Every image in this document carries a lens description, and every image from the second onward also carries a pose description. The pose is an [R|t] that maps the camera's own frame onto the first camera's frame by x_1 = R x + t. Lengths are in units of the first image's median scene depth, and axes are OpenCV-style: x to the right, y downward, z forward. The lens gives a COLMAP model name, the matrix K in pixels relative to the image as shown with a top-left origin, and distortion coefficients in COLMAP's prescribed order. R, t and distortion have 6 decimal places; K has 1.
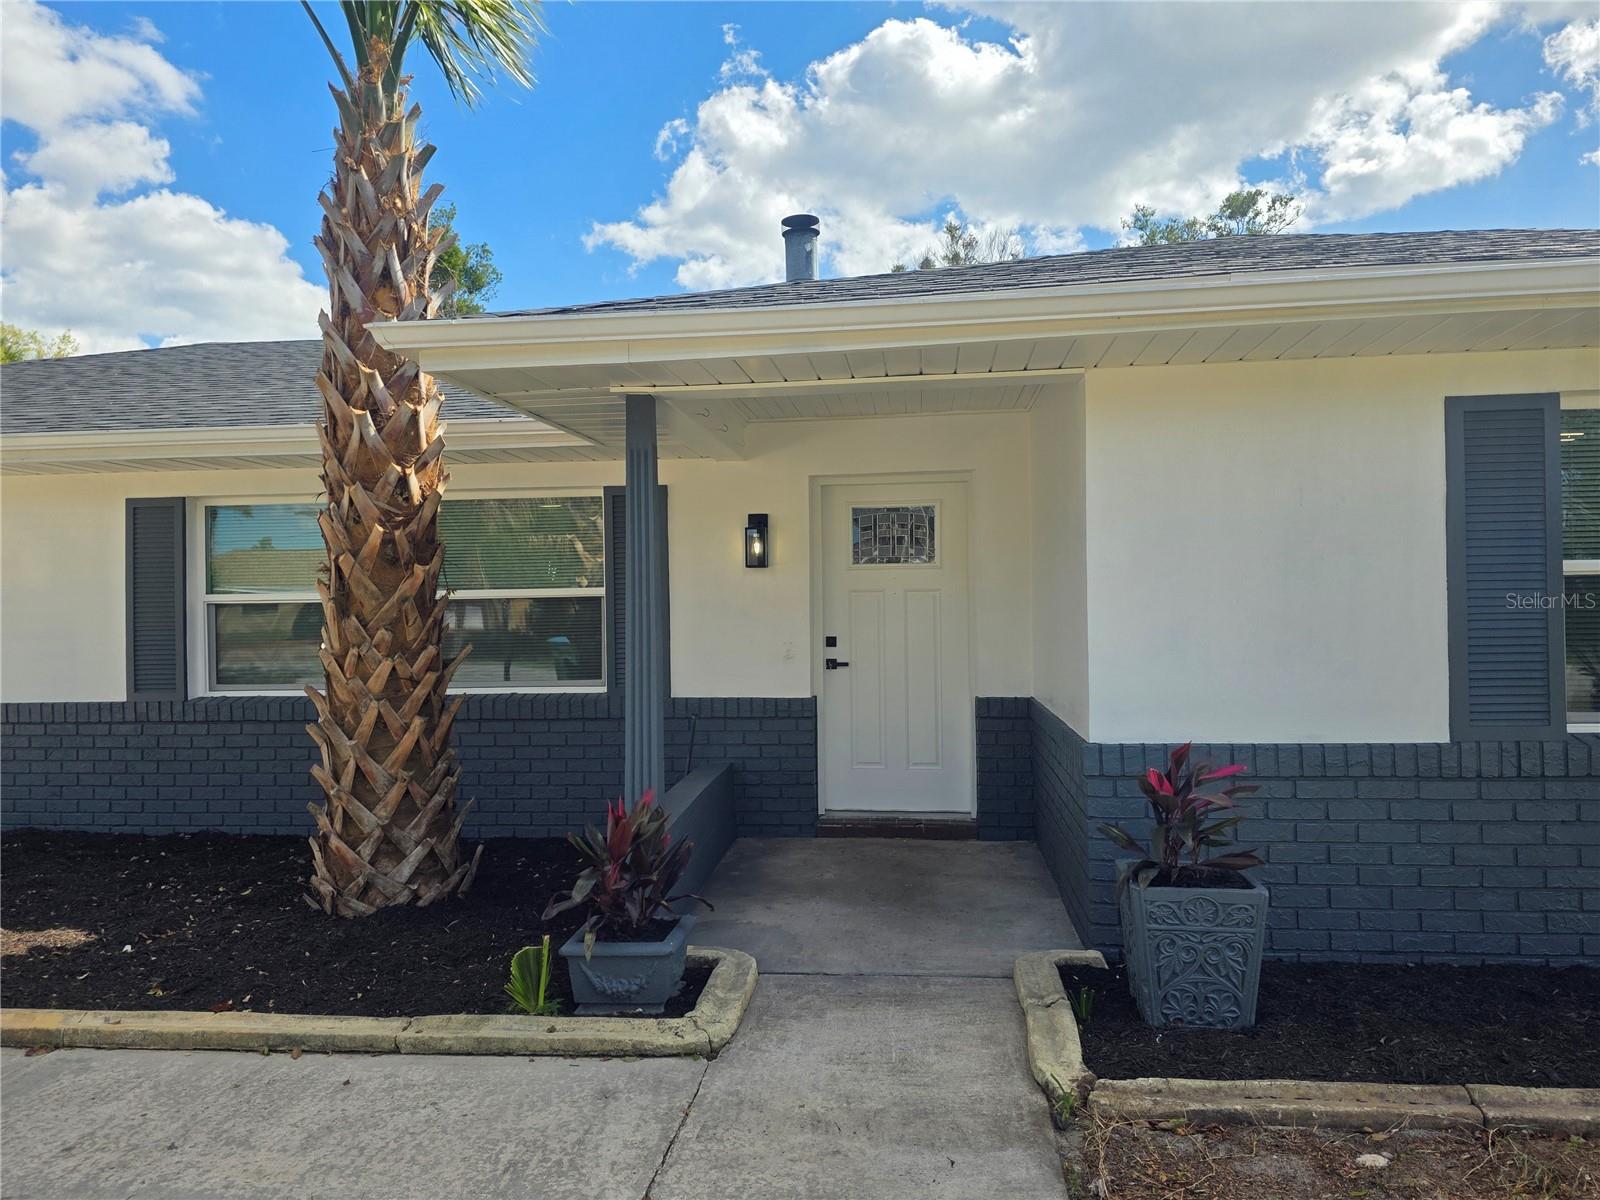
lens RADIAL K [[1222.1, 0, 800.0], [0, 1222.1, 600.0], [0, 0, 1]] dist [0.054625, 0.000349]
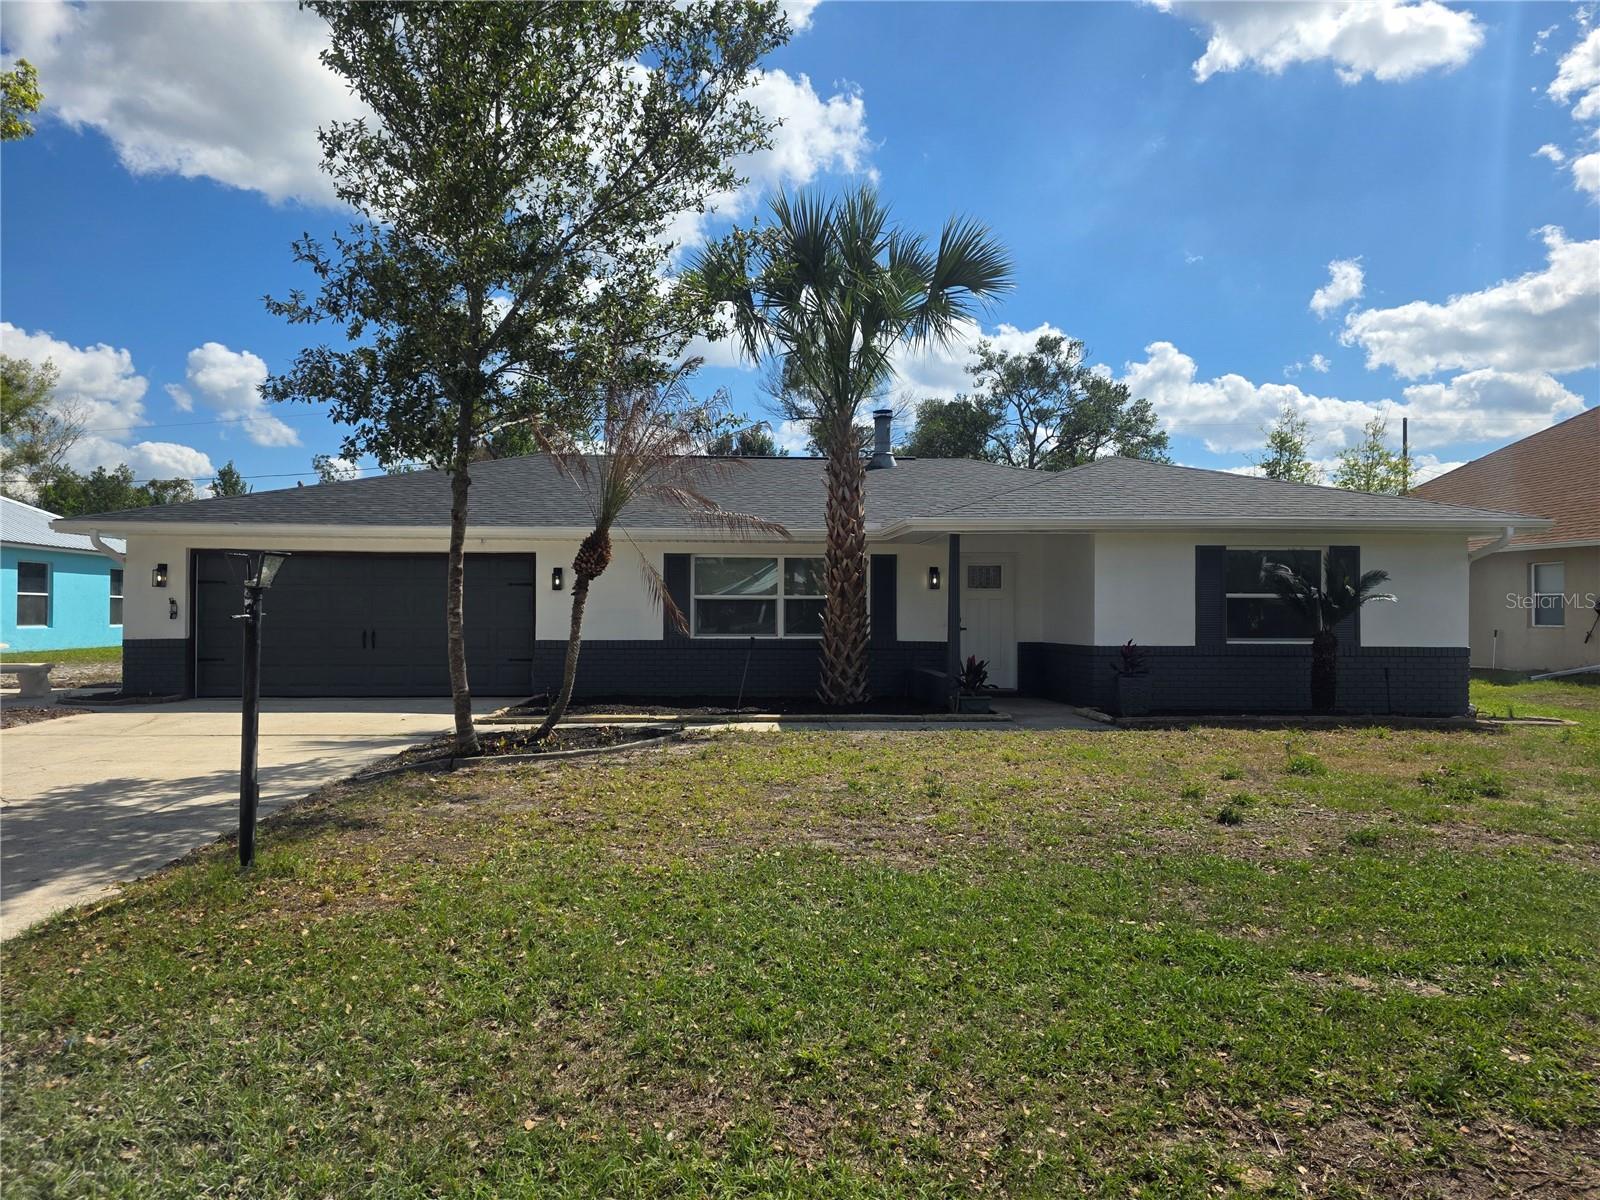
lens RADIAL K [[1082.8, 0, 800.0], [0, 1082.8, 600.0], [0, 0, 1]] dist [0.005670, 0.000920]
pose [[0.988332, 0.026089, 0.150061, -0.810331], [-0.023646, 0.999558, -0.018039, 0.053351], [-0.150465, 0.014280, 0.988512, -1.443535]]
